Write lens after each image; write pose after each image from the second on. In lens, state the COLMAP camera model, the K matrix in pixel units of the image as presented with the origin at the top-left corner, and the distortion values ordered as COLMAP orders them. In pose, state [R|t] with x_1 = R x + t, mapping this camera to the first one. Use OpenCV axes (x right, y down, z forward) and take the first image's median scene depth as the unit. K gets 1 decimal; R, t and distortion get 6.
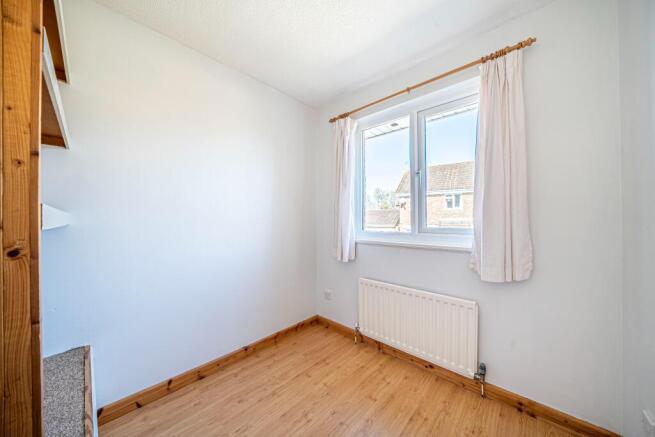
lens RADIAL K [[226.8, 0, 327.1], [0, 226.8, 219.8], [0, 0, 1]] dist [-0.019002, -0.000075]
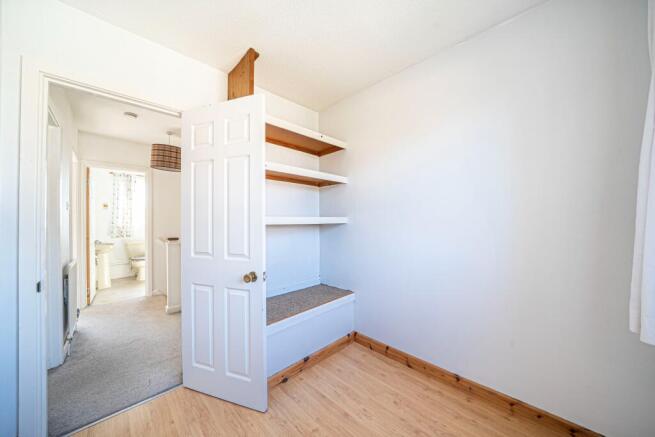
lens RADIAL K [[226.8, 0, 327.5], [0, 226.8, 219.5], [0, 0, 1]] dist [-0.019002, -0.000075]
pose [[-0.045494, -0.004561, -0.998954, 0.577670], [0.000777, 0.999989, -0.004601, -0.001696], [0.998964, -0.000985, -0.045490, 0.683240]]
